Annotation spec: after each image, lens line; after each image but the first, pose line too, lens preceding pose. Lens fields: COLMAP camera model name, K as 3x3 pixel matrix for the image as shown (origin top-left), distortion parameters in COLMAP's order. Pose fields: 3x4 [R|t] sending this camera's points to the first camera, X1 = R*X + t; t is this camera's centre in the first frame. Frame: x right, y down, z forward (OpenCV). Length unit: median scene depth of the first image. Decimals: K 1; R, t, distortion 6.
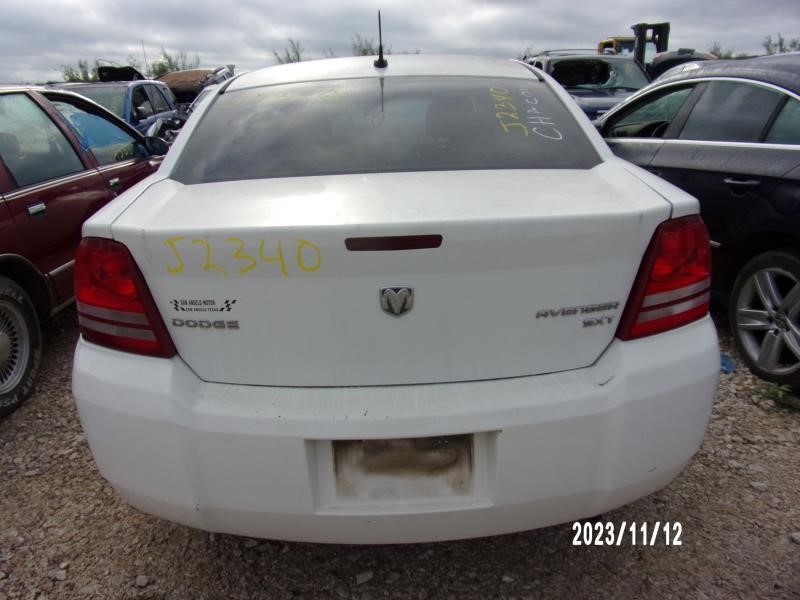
lens RADIAL K [[579.0, 0, 400.0], [0, 579.0, 300.0], [0, 0, 1]] dist [-0.024491, -0.002465]
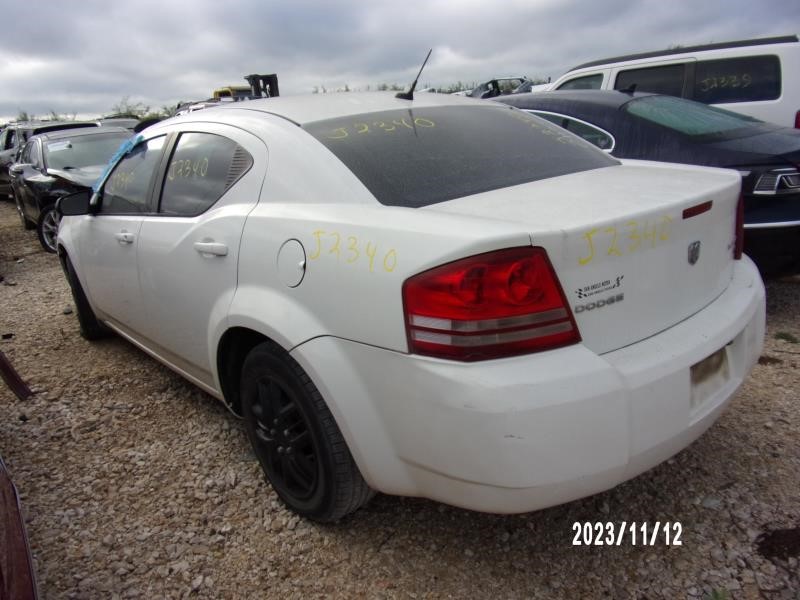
lens RADIAL K [[579.0, 0, 400.0], [0, 579.0, 300.0], [0, 0, 1]] dist [-0.024491, -0.002465]
pose [[0.781847, -0.206192, 0.588388, -1.331977], [0.250997, 0.967971, 0.005688, -0.073307], [-0.570715, 0.143236, 0.808559, 0.281918]]
